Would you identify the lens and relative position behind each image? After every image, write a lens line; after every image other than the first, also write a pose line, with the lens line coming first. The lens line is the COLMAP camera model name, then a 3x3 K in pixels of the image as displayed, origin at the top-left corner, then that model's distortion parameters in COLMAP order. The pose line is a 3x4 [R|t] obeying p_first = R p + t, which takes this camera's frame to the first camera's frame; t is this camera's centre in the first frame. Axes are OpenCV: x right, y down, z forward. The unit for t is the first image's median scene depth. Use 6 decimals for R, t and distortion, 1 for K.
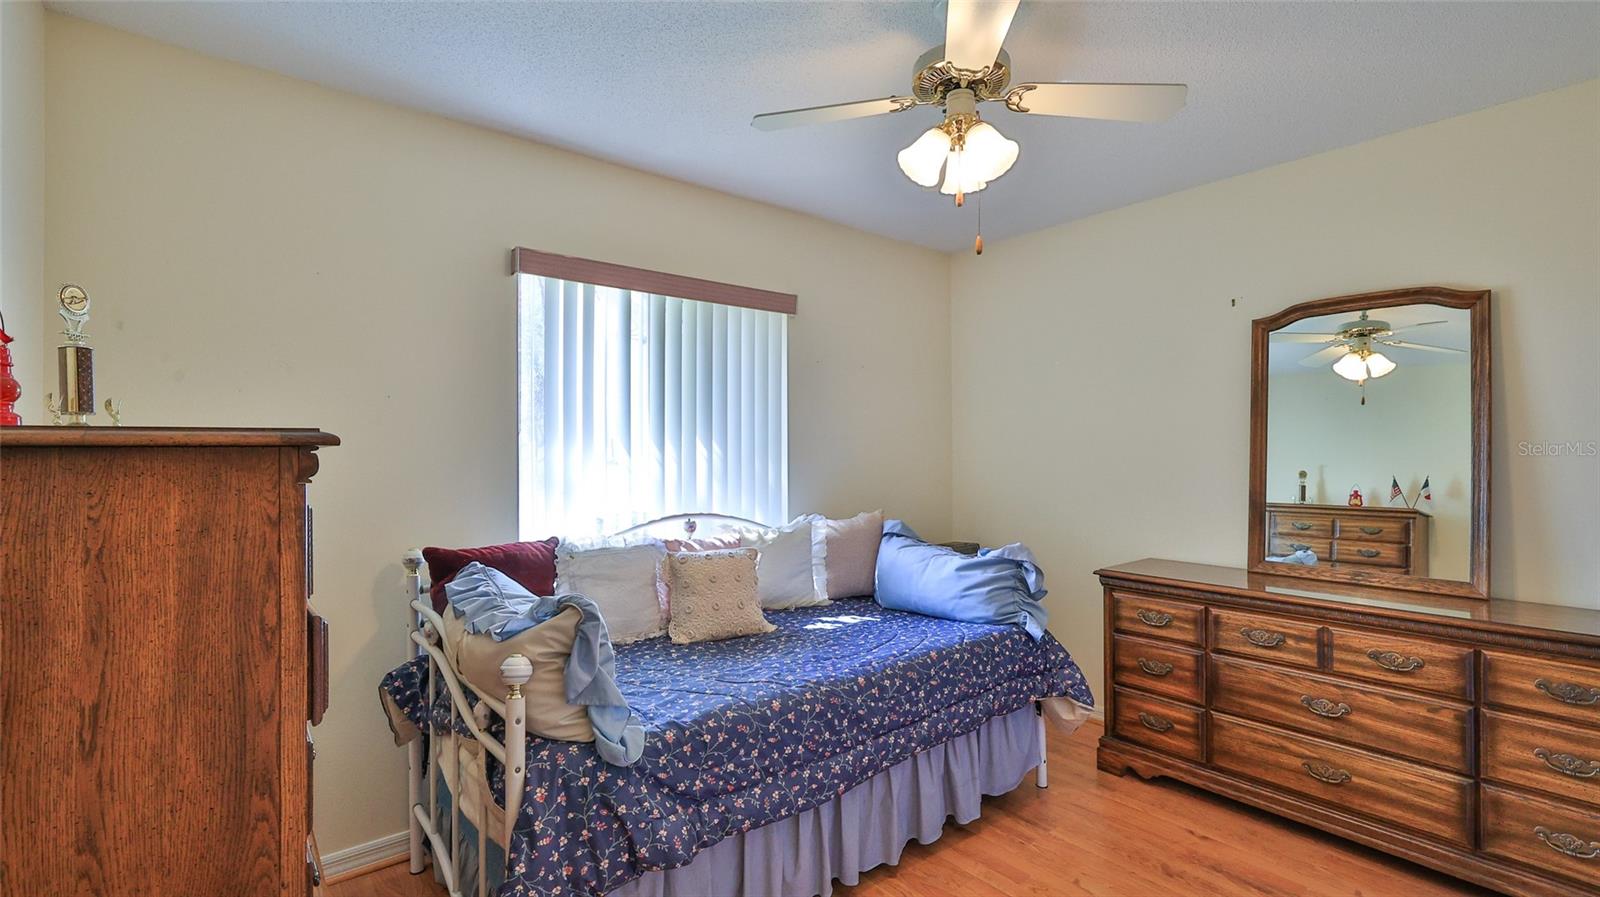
lens RADIAL K [[705.9, 0, 801.5], [0, 705.9, 451.4], [0, 0, 1]] dist [-0.001499, 0.000549]
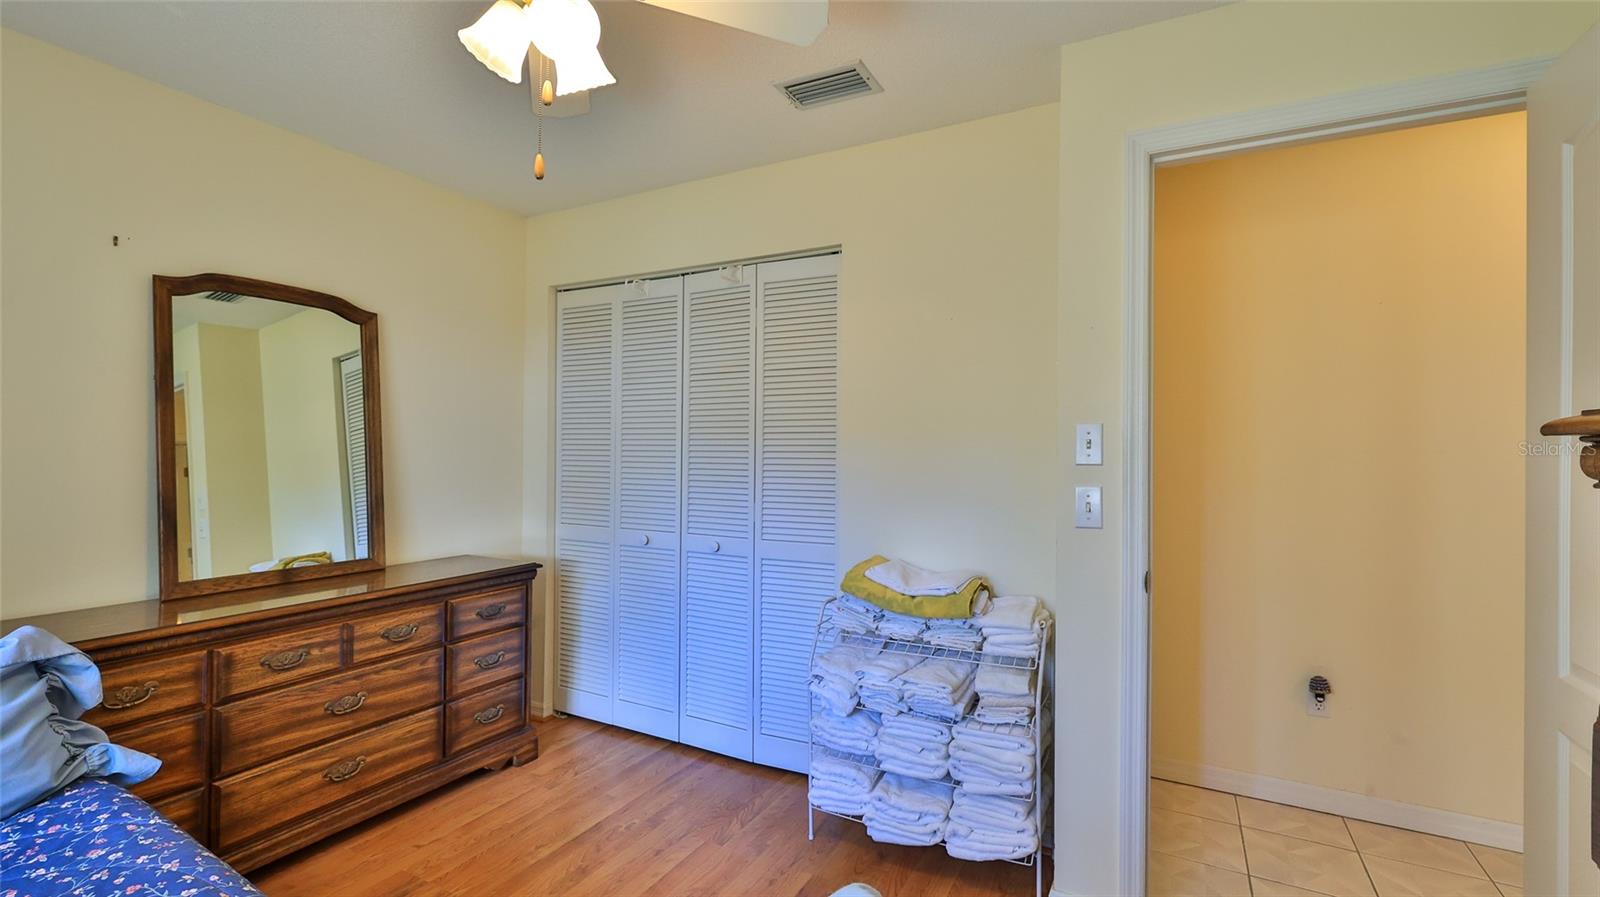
lens RADIAL K [[705.9, 0, 803.5], [0, 705.9, 453.1], [0, 0, 1]] dist [-0.001499, 0.000549]
pose [[-0.389198, -0.003720, 0.921147, -0.414626], [-0.004837, 0.999986, 0.001994, 0.004157], [-0.921142, -0.003679, -0.389210, 0.780833]]
